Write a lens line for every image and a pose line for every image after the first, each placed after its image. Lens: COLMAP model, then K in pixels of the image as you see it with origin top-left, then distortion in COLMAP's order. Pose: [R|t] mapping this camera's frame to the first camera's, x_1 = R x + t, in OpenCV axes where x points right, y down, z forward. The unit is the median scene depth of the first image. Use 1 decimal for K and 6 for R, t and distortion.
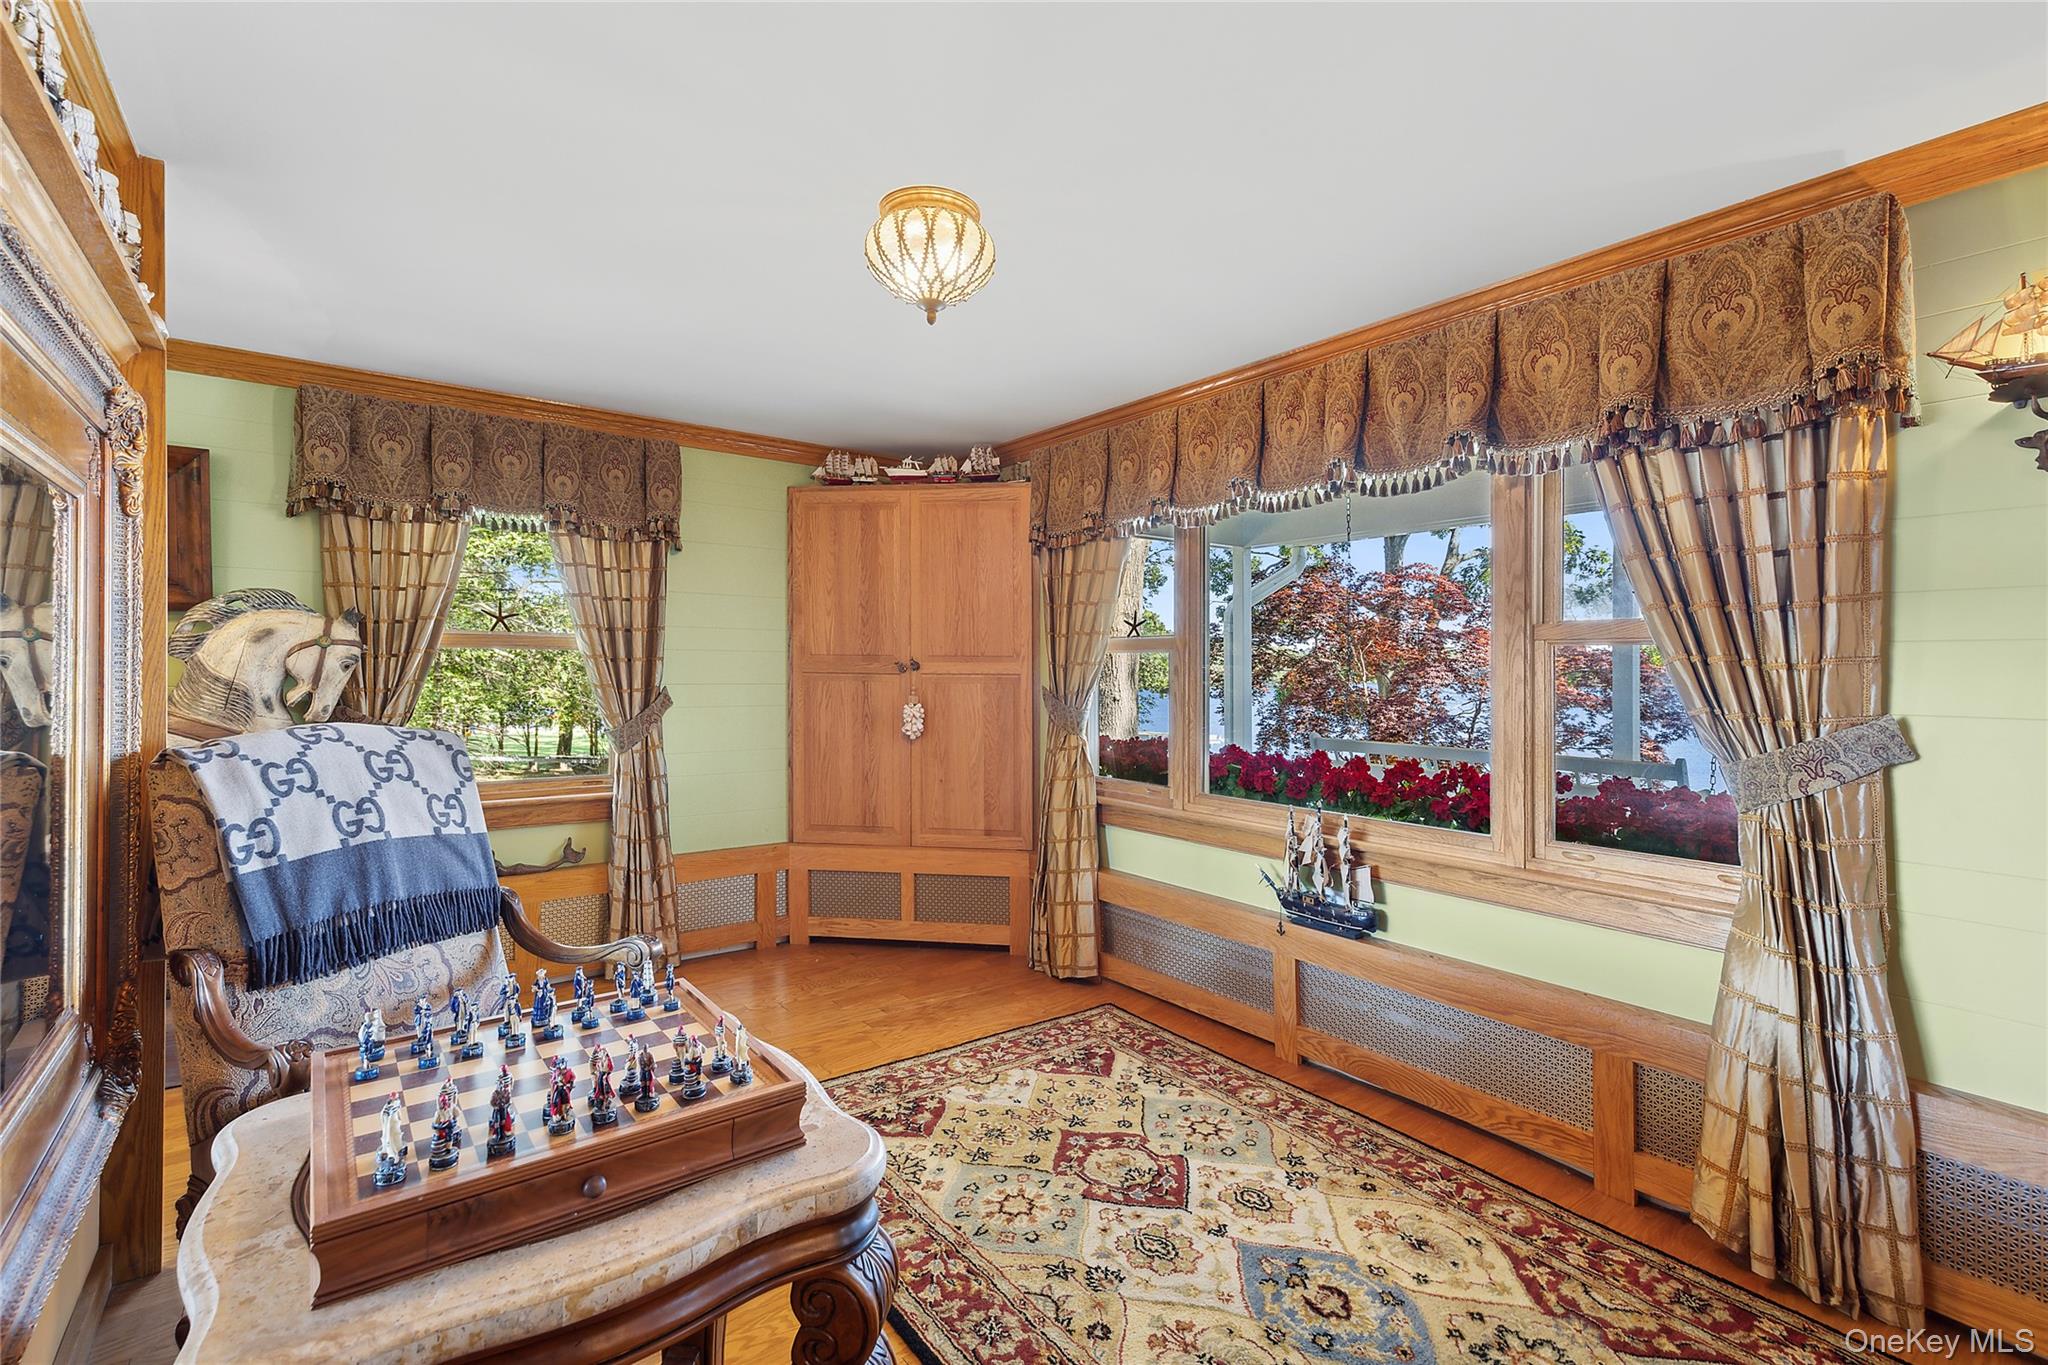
lens RADIAL K [[924.0, 0, 1020.6], [0, 924.0, 670.8], [0, 0, 1]] dist [-0.002166, 0.000093]
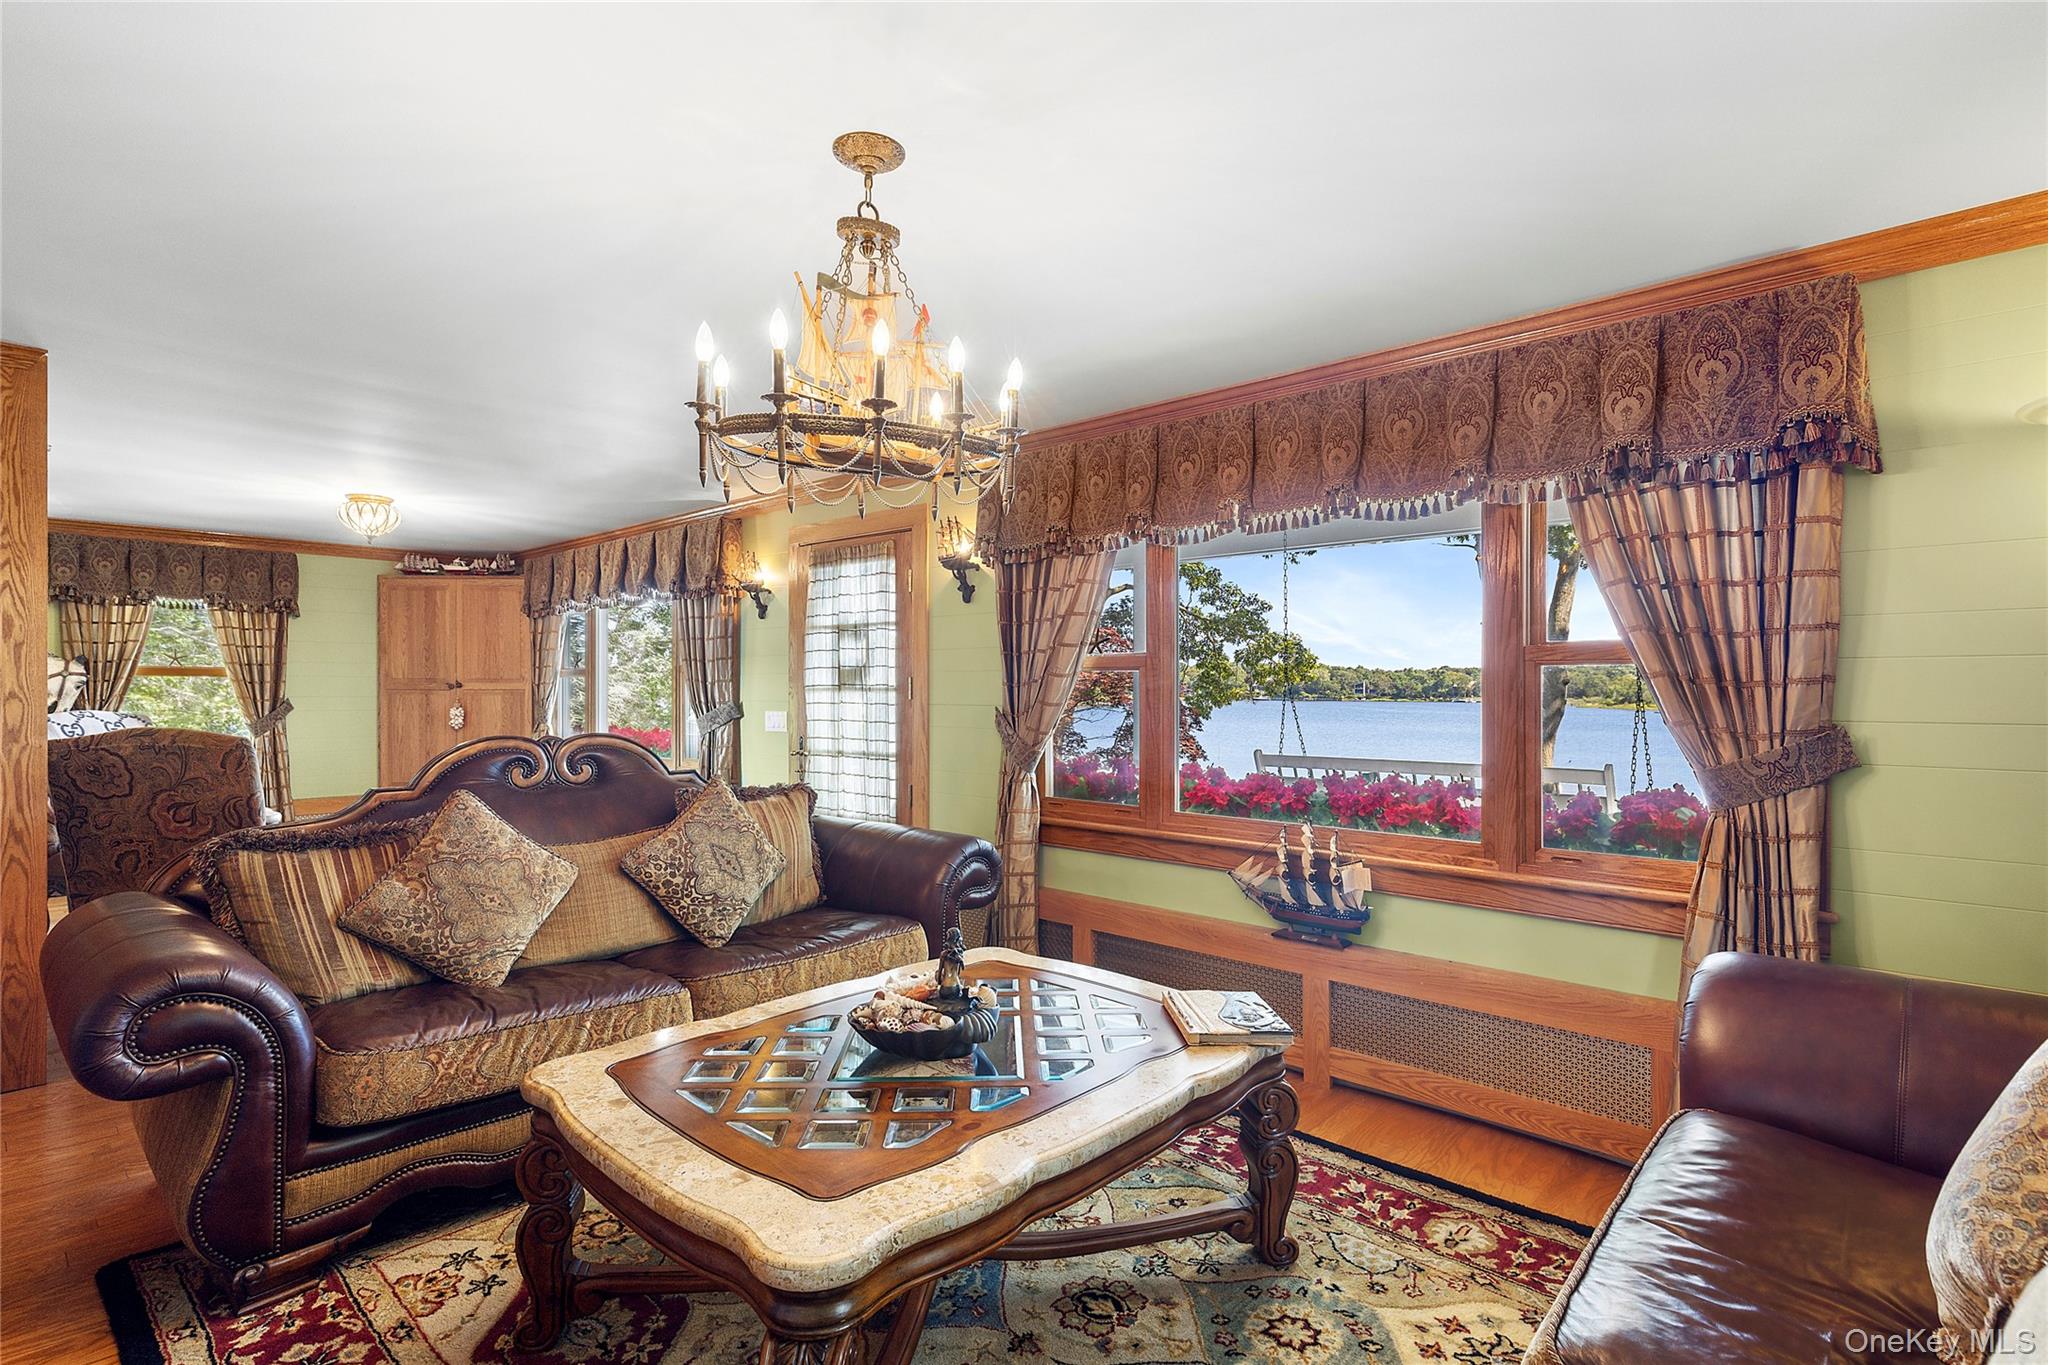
lens RADIAL K [[1012.1, 0, 1018.2], [0, 1012.1, 685.2], [0, 0, 1]] dist [0.004653, 0.000999]
pose [[0.986542, -0.006116, 0.163392, 0.628786], [0.007293, 0.999952, -0.006608, 0.015191], [-0.163344, 0.007711, 0.986539, -1.044387]]
